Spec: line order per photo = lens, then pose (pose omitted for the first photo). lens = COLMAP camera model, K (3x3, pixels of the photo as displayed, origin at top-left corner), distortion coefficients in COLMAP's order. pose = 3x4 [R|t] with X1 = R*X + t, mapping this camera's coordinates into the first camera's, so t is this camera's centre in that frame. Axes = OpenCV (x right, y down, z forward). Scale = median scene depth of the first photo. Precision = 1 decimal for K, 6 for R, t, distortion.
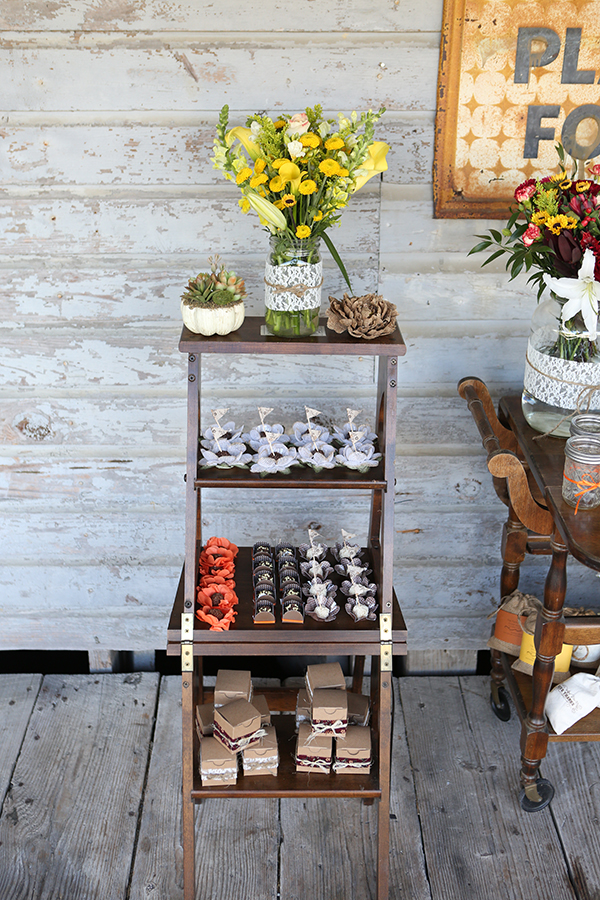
lens RADIAL K [[1072.3, 0, 299.2], [0, 1072.3, 450.3], [0, 0, 1]] dist [-0.014813, 0.000000]
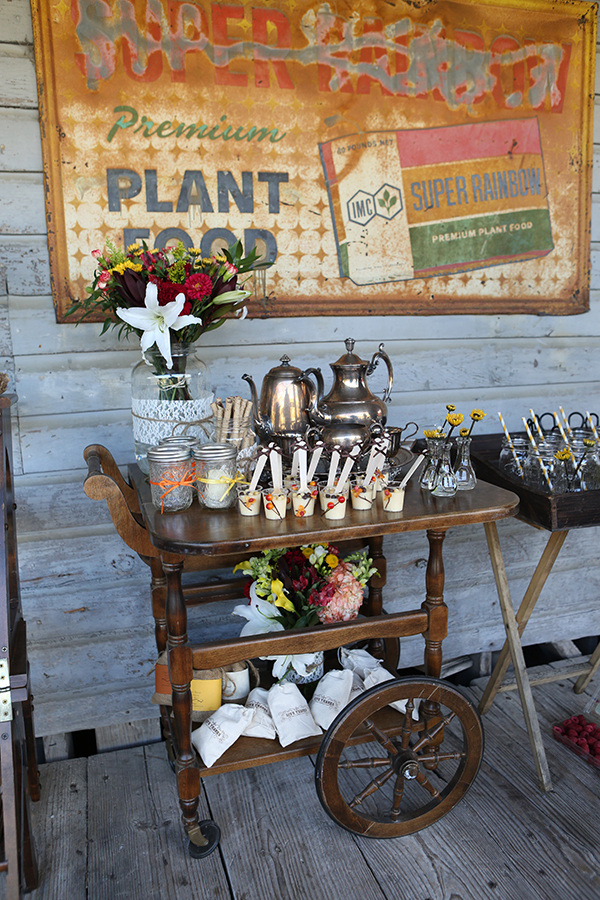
lens RADIAL K [[673.7, 0, 301.9], [0, 673.7, 442.7], [0, 0, 1]] dist [-0.078525, 0.050791]
pose [[0.959505, -0.073796, 0.271854, 0.170537], [0.150108, 0.950586, -0.271762, 0.148086], [-0.238366, 0.301564, 0.923169, 0.281495]]
